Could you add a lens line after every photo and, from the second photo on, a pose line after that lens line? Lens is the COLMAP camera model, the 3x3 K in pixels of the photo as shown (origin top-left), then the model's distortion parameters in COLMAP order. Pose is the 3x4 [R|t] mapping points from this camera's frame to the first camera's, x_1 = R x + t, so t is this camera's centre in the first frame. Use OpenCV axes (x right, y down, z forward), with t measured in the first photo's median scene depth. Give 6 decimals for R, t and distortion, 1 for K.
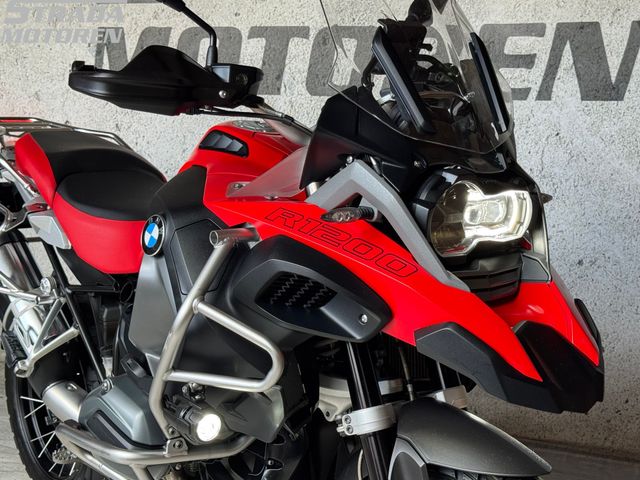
lens RADIAL K [[977.3, 0, 320.0], [0, 977.3, 240.0], [0, 0, 1]] dist [0.144990, -0.074265]
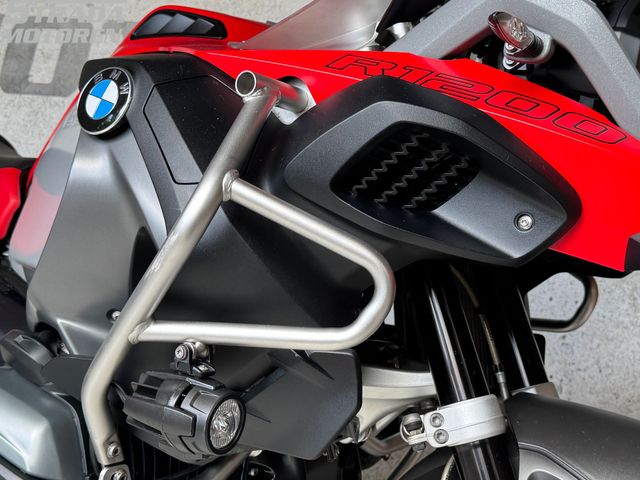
lens RADIAL K [[865.0, 0, 320.0], [0, 865.0, 240.0], [0, 0, 1]] dist [0.120832, 0.001137]
pose [[0.953811, 0.064868, 0.293320, -0.203285], [-0.020651, 0.988256, -0.151402, 0.158078], [-0.299696, 0.138352, 0.943950, 0.511882]]
